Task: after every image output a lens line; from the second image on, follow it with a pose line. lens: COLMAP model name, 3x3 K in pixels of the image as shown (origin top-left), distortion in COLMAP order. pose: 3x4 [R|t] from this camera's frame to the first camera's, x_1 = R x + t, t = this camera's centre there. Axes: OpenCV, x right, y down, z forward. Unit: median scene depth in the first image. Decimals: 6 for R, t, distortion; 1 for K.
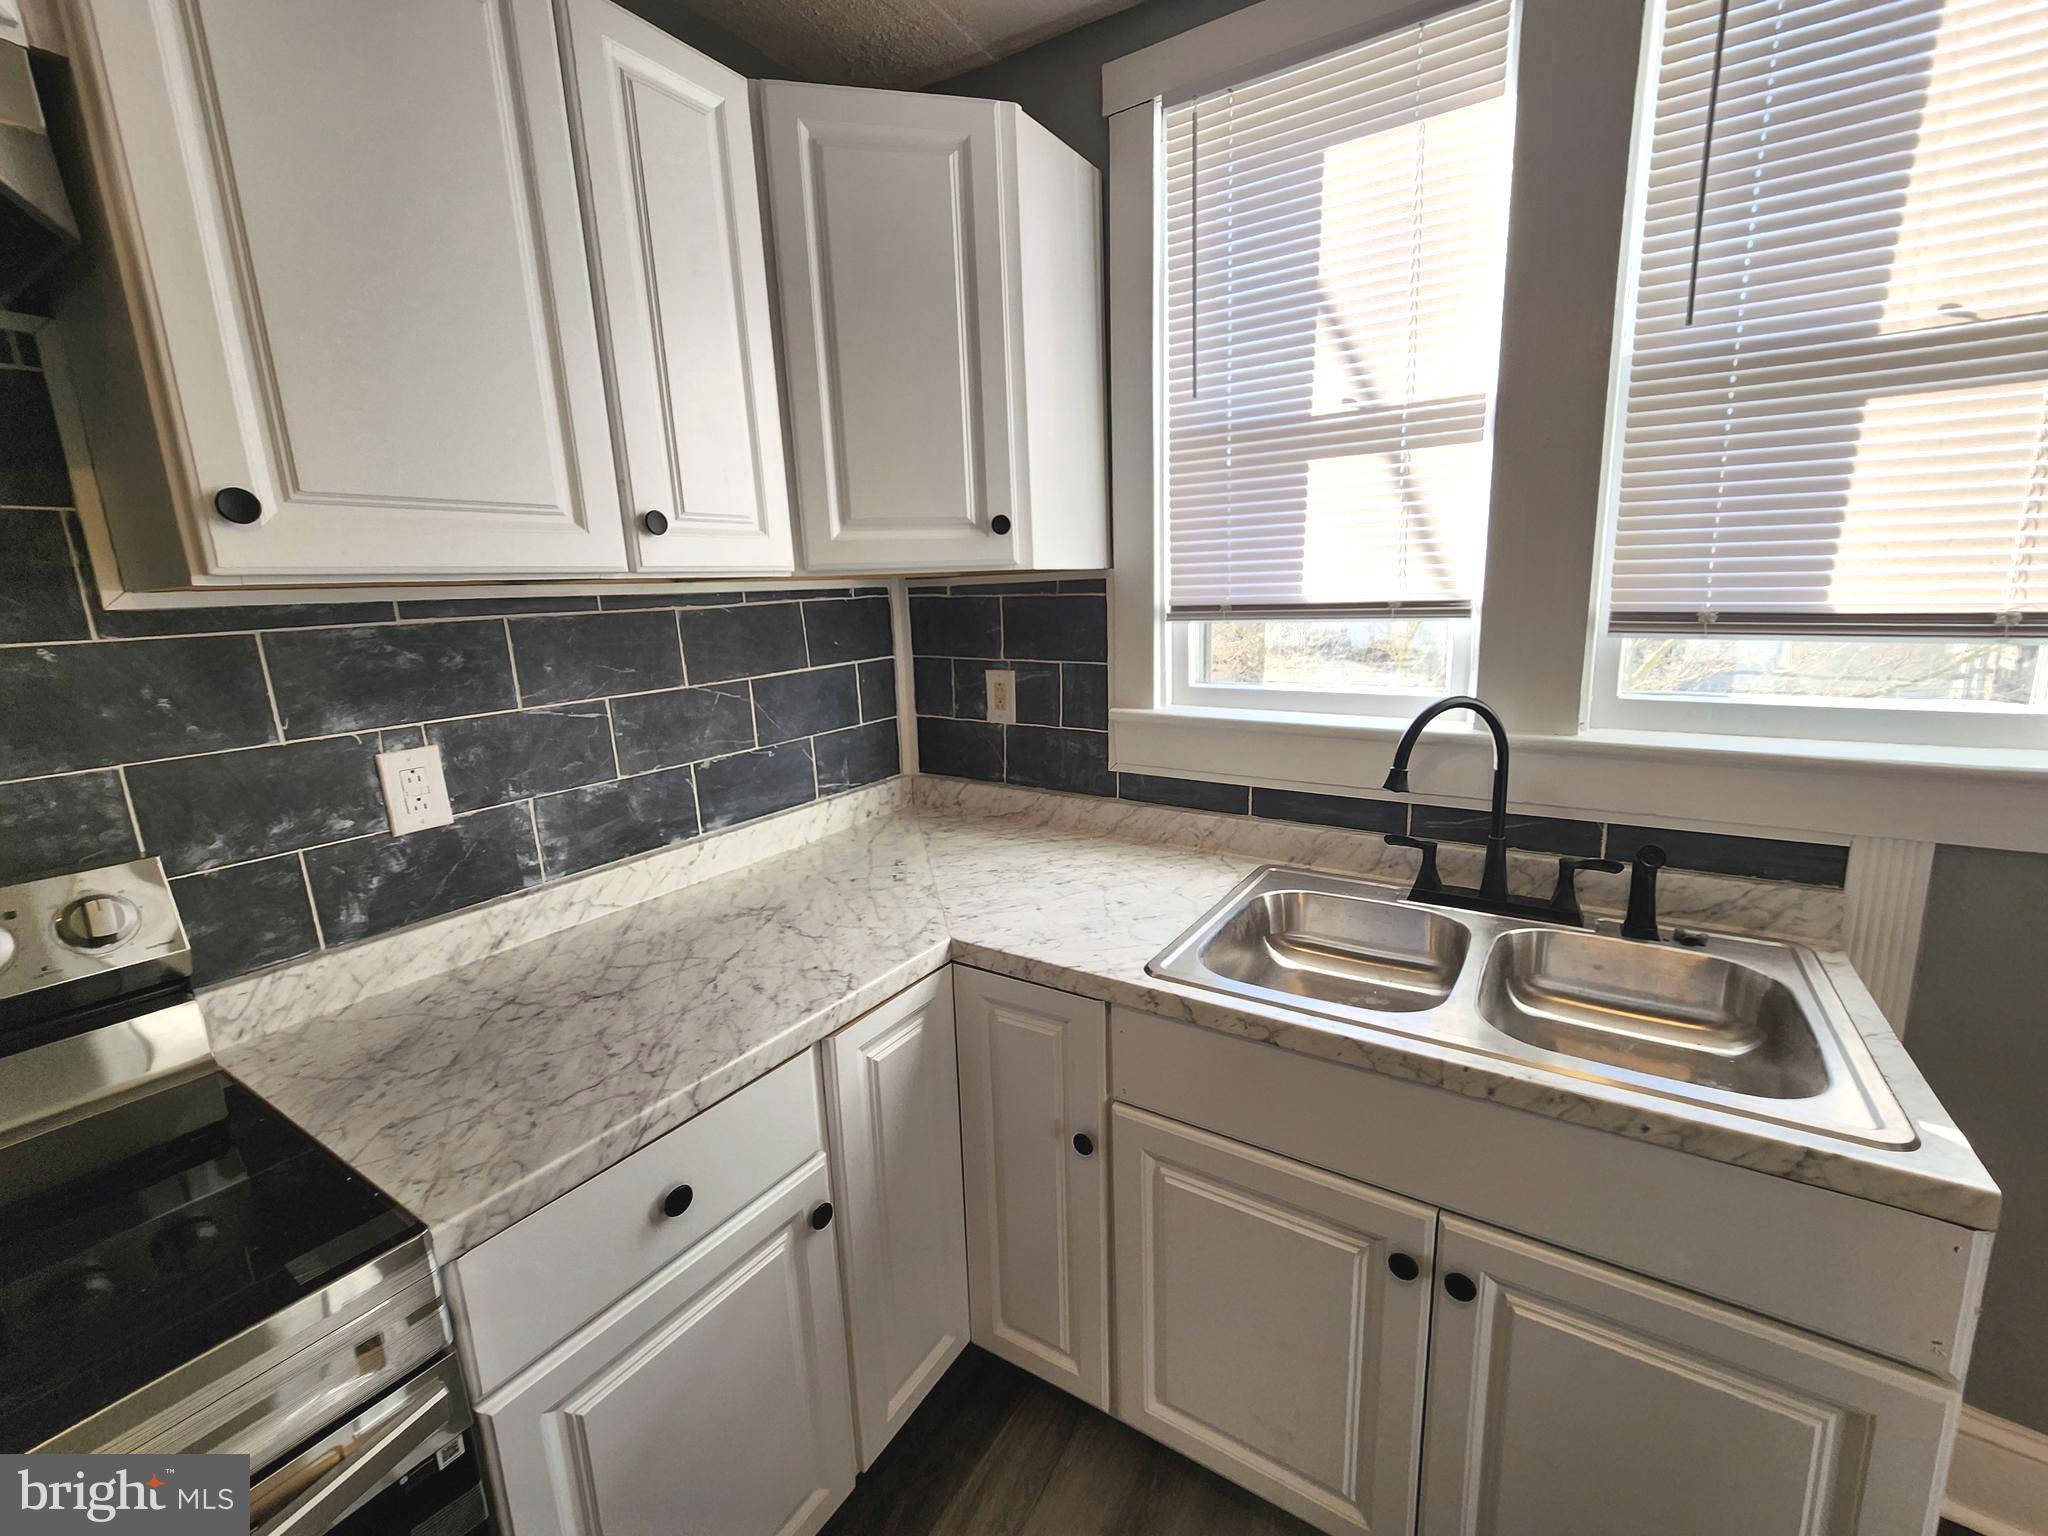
lens RADIAL K [[846.2, 0, 1069.4], [0, 846.2, 759.9], [0, 0, 1]] dist [-0.001272, 0.001282]
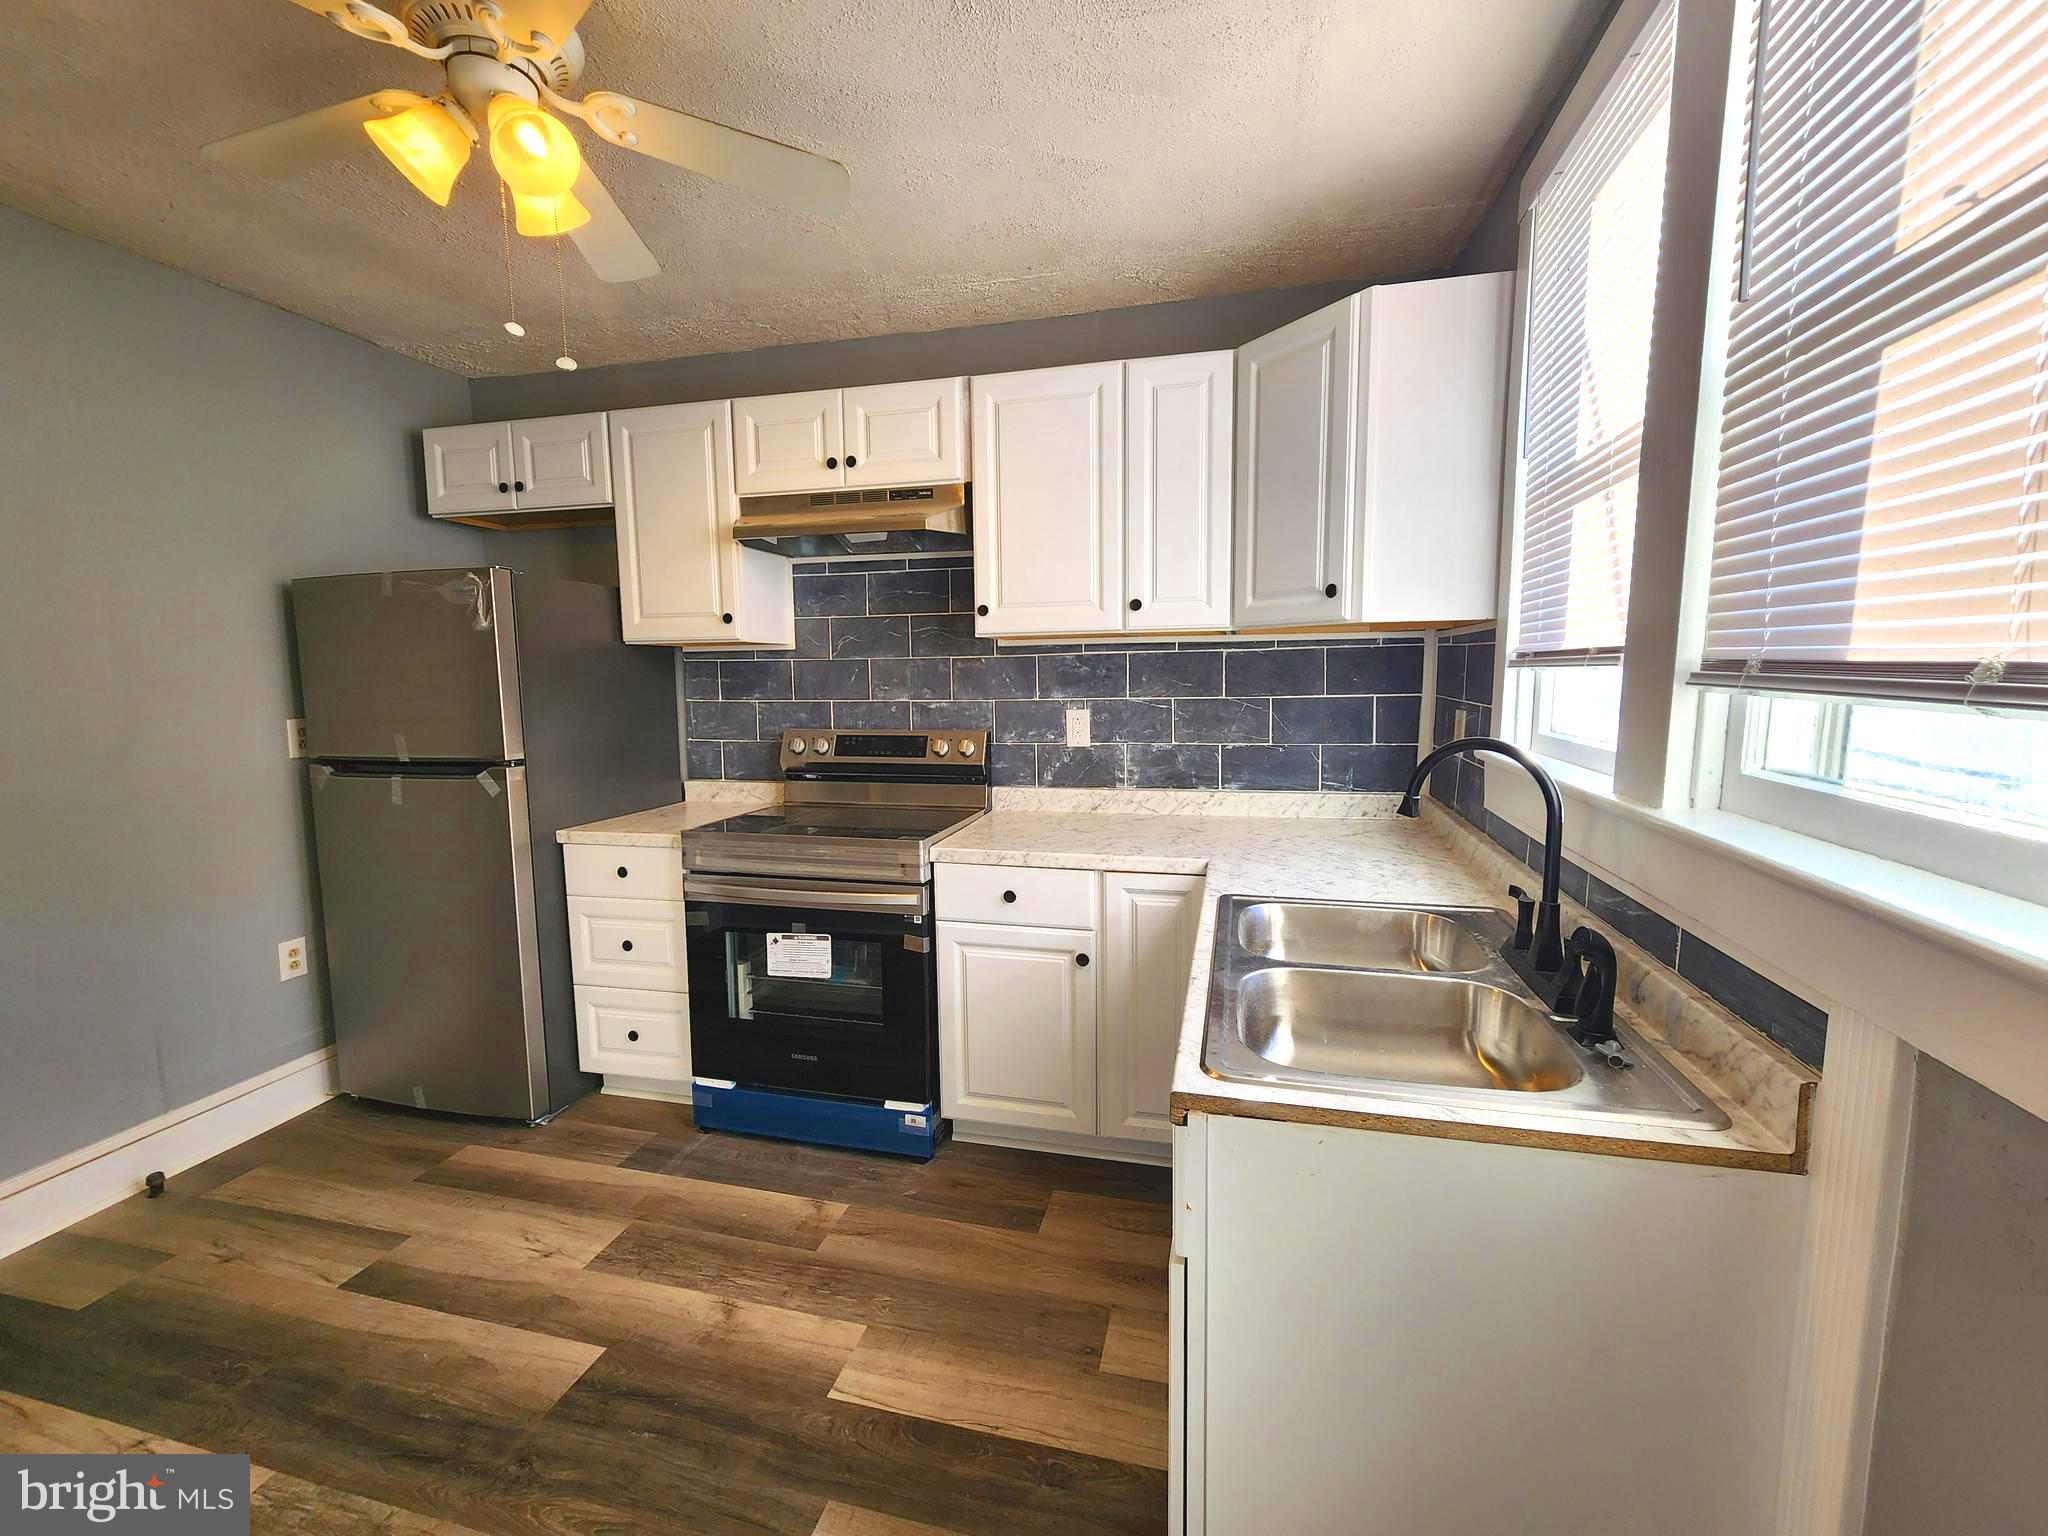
lens RADIAL K [[846.2, 0, 1027.8], [0, 846.2, 761.9], [0, 0, 1]] dist [-0.001272, 0.001282]
pose [[0.304914, 0.132144, -0.943168, 1.192648], [-0.189853, 0.978884, 0.075771, -0.019400], [0.933265, 0.155960, 0.323564, 0.158196]]
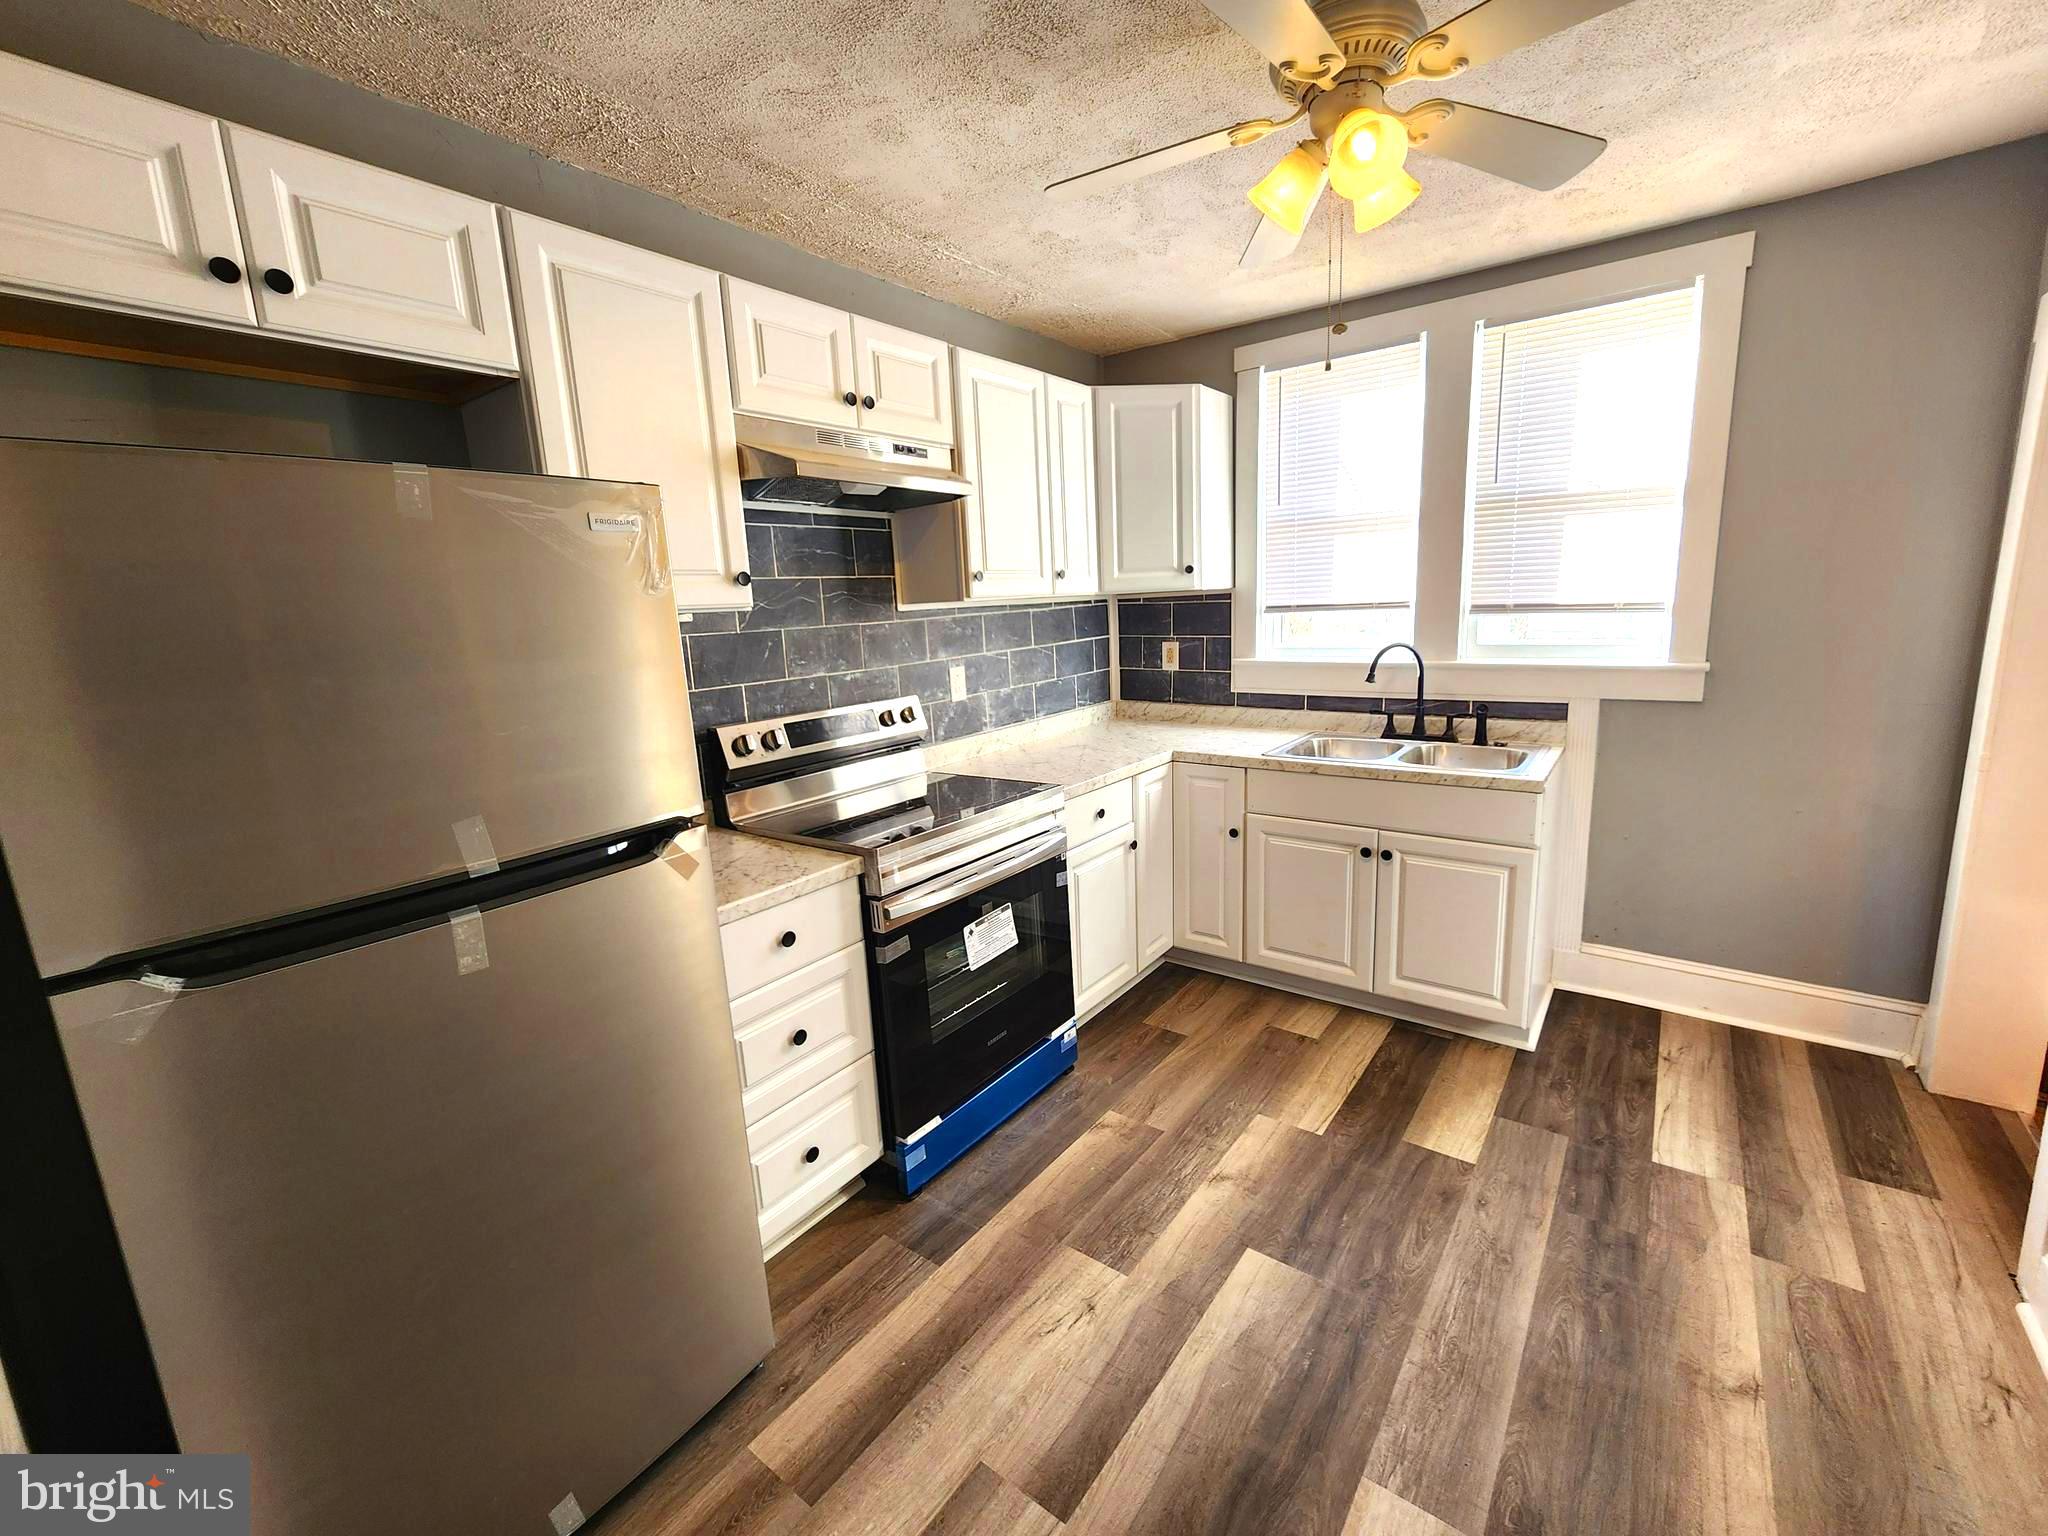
lens RADIAL K [[846.2, 0, 1045.6], [0, 846.2, 760.5], [0, 0, 1]] dist [-0.001272, 0.001282]
pose [[0.996223, 0.002764, -0.086789, -0.282904], [-0.003698, 0.999937, -0.010605, 0.261280], [0.086754, 0.010886, 0.996170, -1.309713]]
